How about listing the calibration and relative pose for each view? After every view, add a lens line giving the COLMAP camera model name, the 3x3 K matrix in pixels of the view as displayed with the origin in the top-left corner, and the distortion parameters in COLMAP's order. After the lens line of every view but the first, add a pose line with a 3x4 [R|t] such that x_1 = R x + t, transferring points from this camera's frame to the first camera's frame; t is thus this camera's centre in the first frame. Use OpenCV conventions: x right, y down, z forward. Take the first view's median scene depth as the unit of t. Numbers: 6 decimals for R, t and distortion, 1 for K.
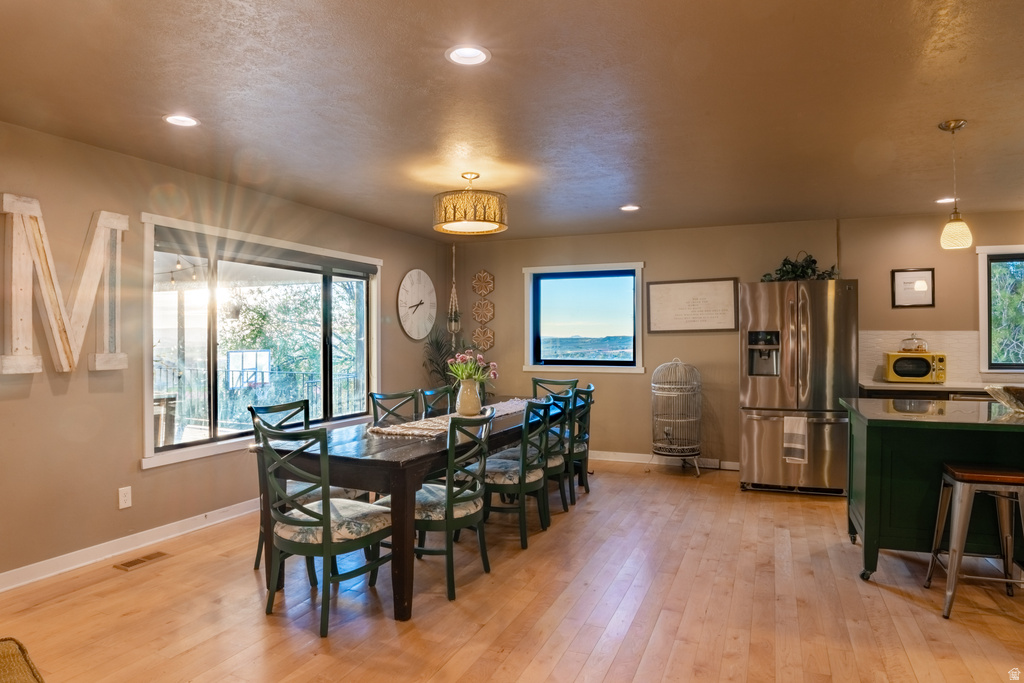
lens RADIAL K [[620.3, 0, 511.1], [0, 620.3, 340.6], [0, 0, 1]] dist [-0.025946, -0.001698]
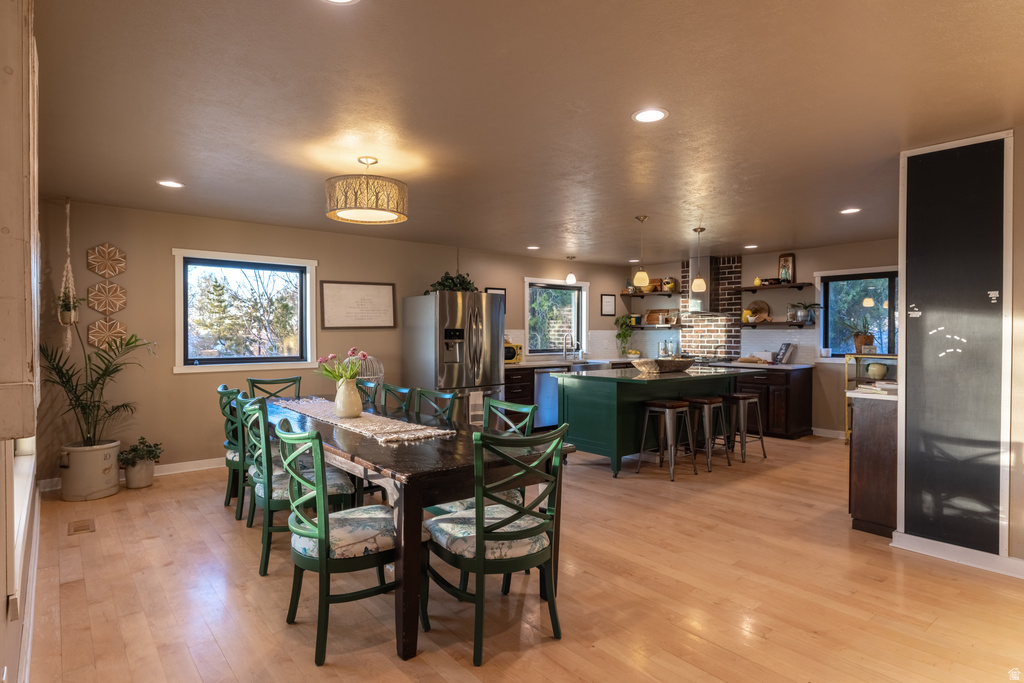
lens RADIAL K [[568.7, 0, 512.2], [0, 568.7, 338.5], [0, 0, 1]] dist [0.000534, 0.000110]
pose [[0.462476, -0.003815, 0.886624, -0.622012], [0.003031, 0.999992, 0.002722, 0.002508], [-0.886627, 0.001429, 0.462484, 0.350698]]
